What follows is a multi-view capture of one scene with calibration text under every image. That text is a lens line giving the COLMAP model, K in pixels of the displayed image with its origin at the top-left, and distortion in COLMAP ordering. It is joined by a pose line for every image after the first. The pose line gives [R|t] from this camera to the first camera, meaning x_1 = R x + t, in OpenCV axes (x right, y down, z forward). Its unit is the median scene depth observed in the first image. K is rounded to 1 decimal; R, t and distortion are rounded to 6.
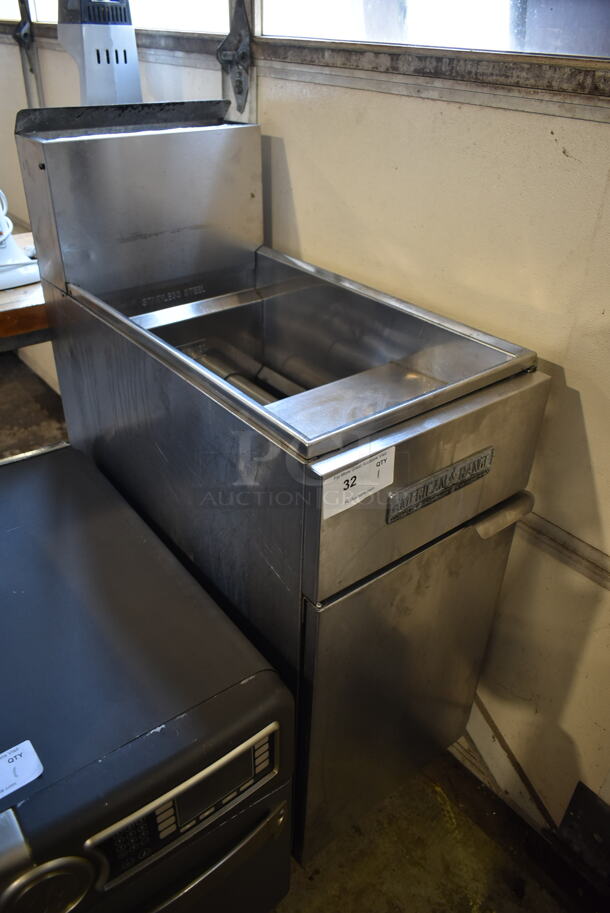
lens RADIAL K [[691.2, 0, 299.4], [0, 691.2, 453.4], [0, 0, 1]] dist [-0.016226, -0.001302]
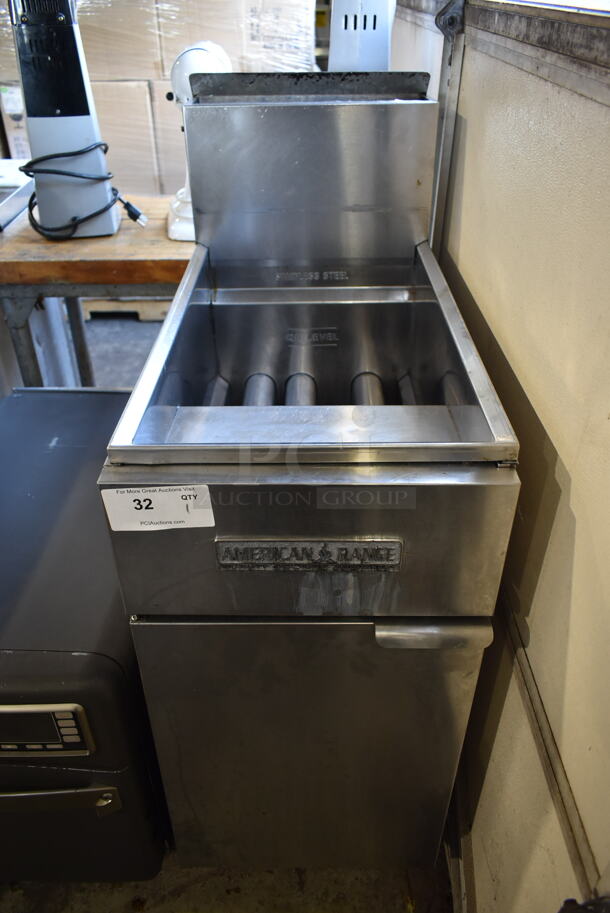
lens RADIAL K [[691.2, 0, 302.9], [0, 691.2, 453.6], [0, 0, 1]] dist [-0.016226, -0.001302]
pose [[0.778841, 0.329490, -0.533707, 0.432141], [-0.310324, 0.941888, 0.128628, -0.124166], [0.545074, 0.065442, 0.835830, 0.221381]]
